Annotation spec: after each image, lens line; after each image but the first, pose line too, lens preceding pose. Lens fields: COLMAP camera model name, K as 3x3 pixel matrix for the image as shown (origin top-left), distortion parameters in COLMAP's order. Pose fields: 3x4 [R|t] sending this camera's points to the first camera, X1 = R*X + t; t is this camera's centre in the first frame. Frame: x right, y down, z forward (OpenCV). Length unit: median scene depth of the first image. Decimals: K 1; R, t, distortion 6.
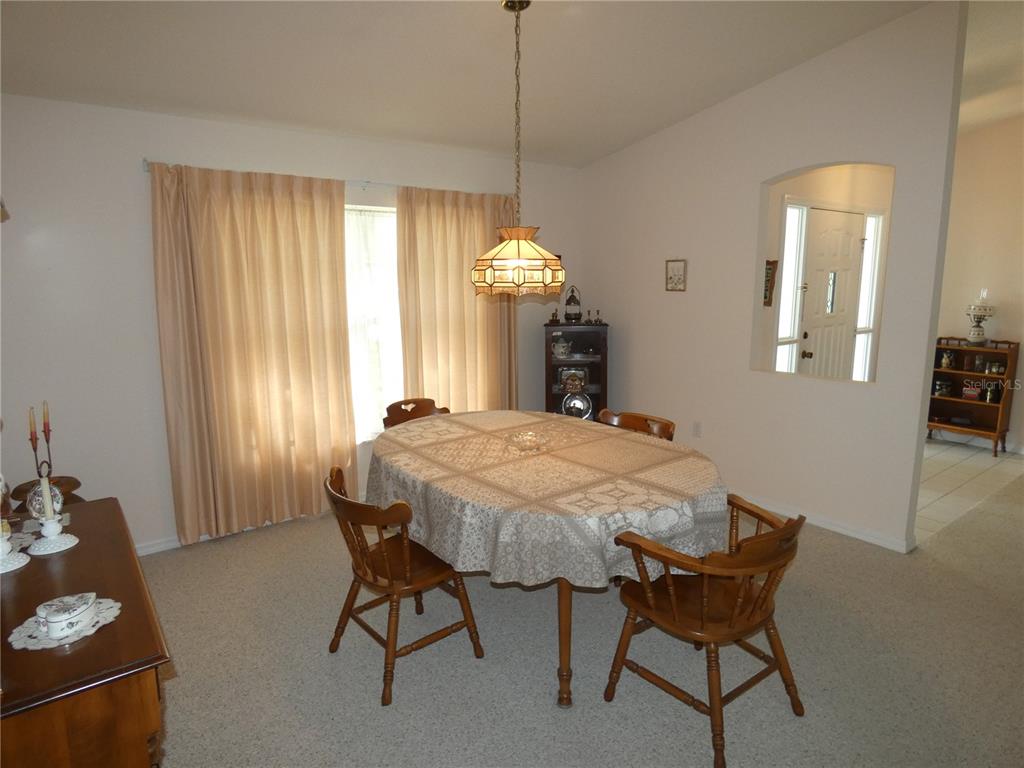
lens RADIAL K [[618.0, 0, 513.9], [0, 618.0, 379.1], [0, 0, 1]] dist [-0.003513, 0.002054]
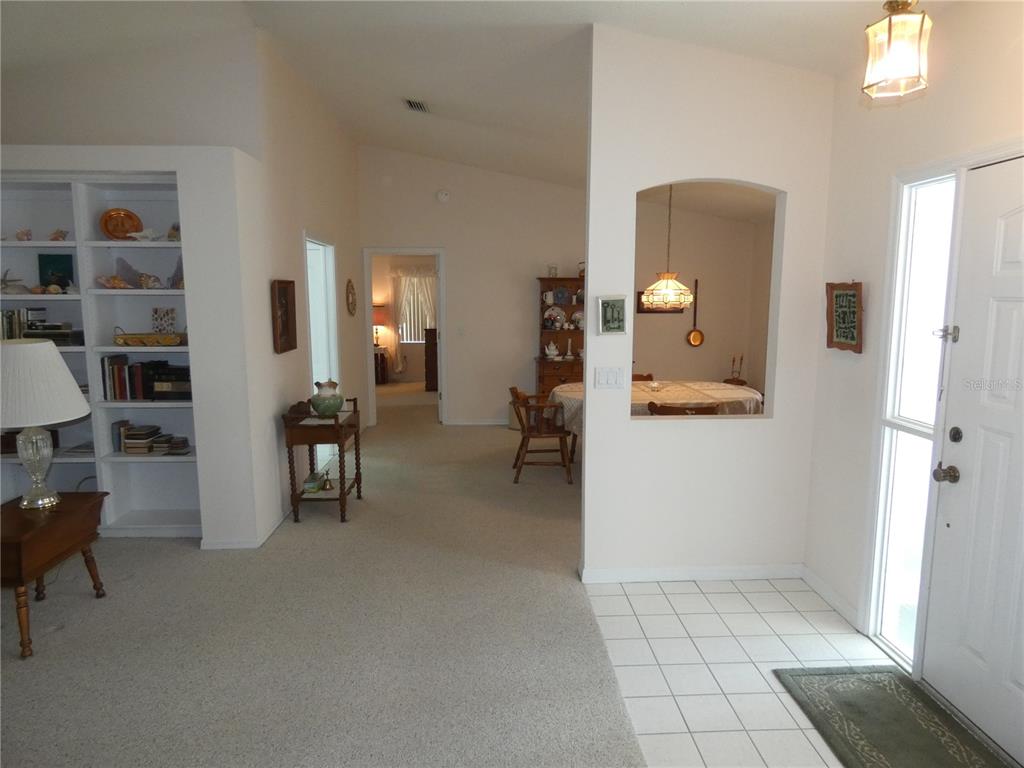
lens RADIAL K [[618.0, 0, 513.9], [0, 618.0, 379.1], [0, 0, 1]] dist [-0.003513, 0.002054]
pose [[-0.574464, 0.121211, -0.809505, 1.762400], [-0.128273, 0.963424, 0.235286, -0.303293], [0.808416, 0.239001, -0.537905, 1.637950]]
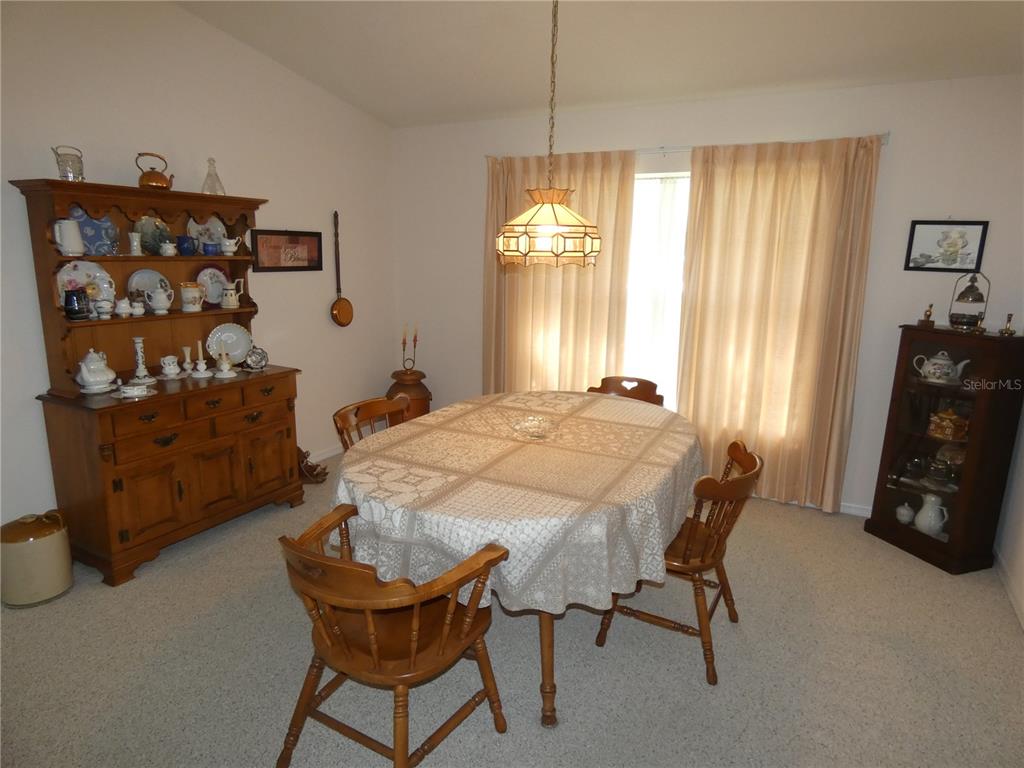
lens RADIAL K [[618.0, 0, 513.9], [0, 618.0, 379.1], [0, 0, 1]] dist [-0.003513, 0.002054]
pose [[0.403551, 0.203054, -0.892141, 0.802477], [-0.170546, 0.974668, 0.144693, -0.094603], [0.898922, 0.093760, 0.427958, 0.570510]]
